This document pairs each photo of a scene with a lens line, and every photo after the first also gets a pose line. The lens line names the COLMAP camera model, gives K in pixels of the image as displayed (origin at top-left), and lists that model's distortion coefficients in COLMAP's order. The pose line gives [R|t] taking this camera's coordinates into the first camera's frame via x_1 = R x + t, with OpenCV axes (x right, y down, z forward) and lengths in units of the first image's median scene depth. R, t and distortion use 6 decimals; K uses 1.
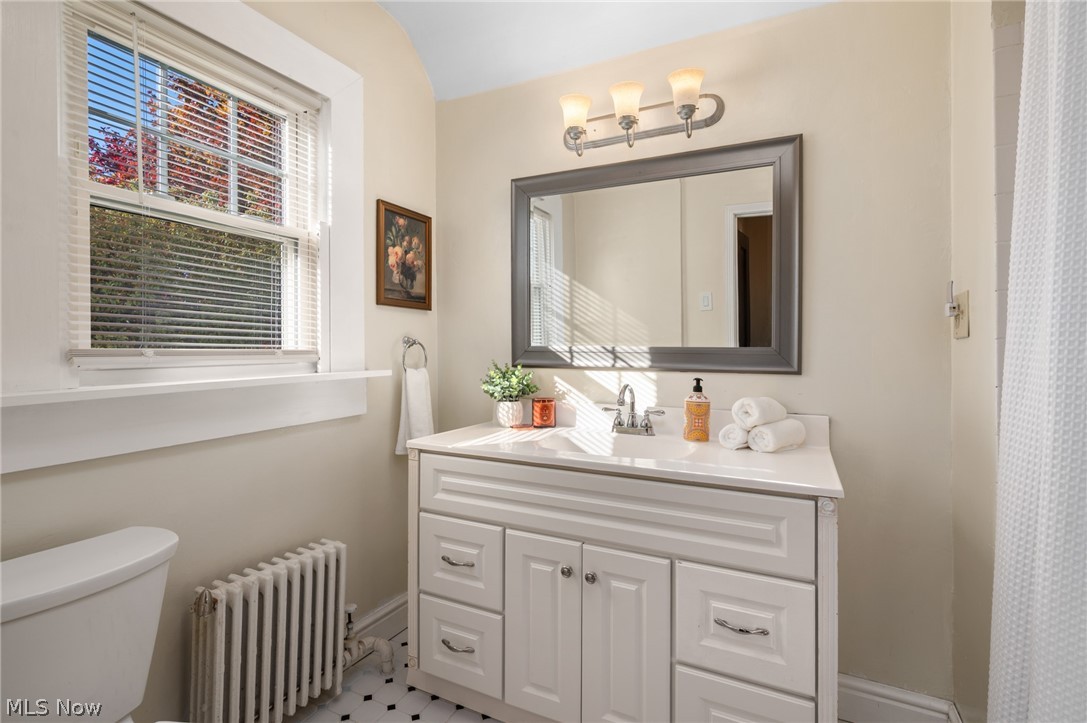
lens RADIAL K [[497.4, 0, 544.4], [0, 497.4, 354.5], [0, 0, 1]] dist [0.002808, 0.000199]
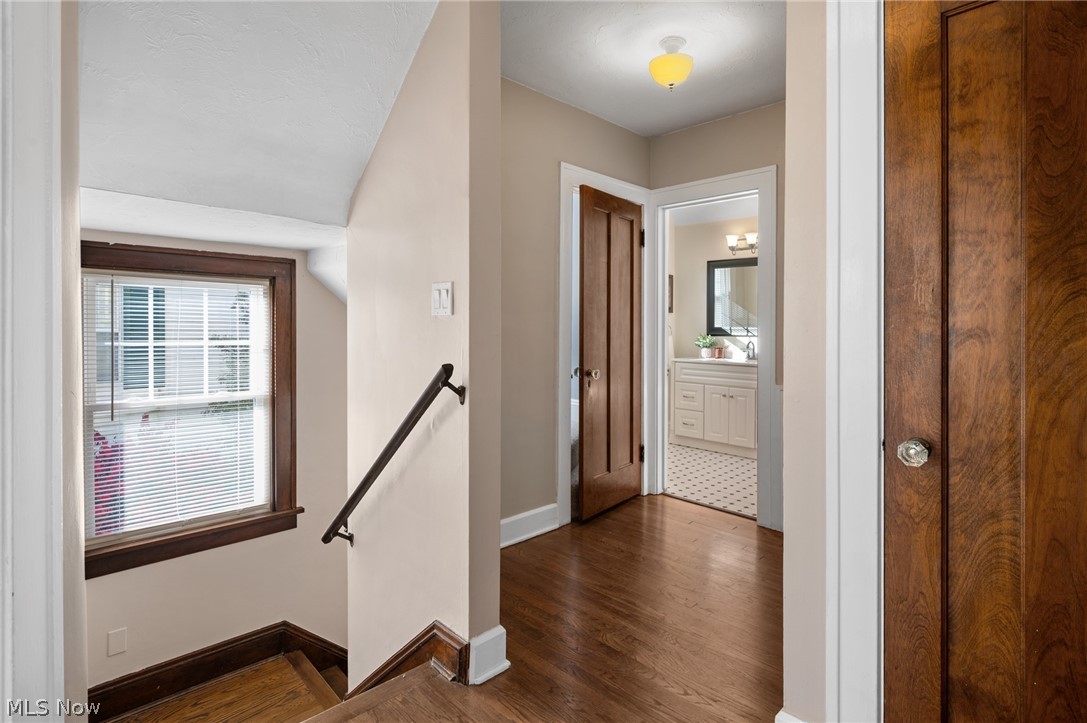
lens RADIAL K [[541.2, 0, 542.8], [0, 541.2, 338.9], [0, 0, 1]] dist [0.004433, 0.000483]
pose [[0.939775, 0.011251, -0.341608, 0.100044], [-0.007512, 0.999897, 0.012267, 0.016632], [0.341711, -0.008962, 0.939762, -2.038190]]
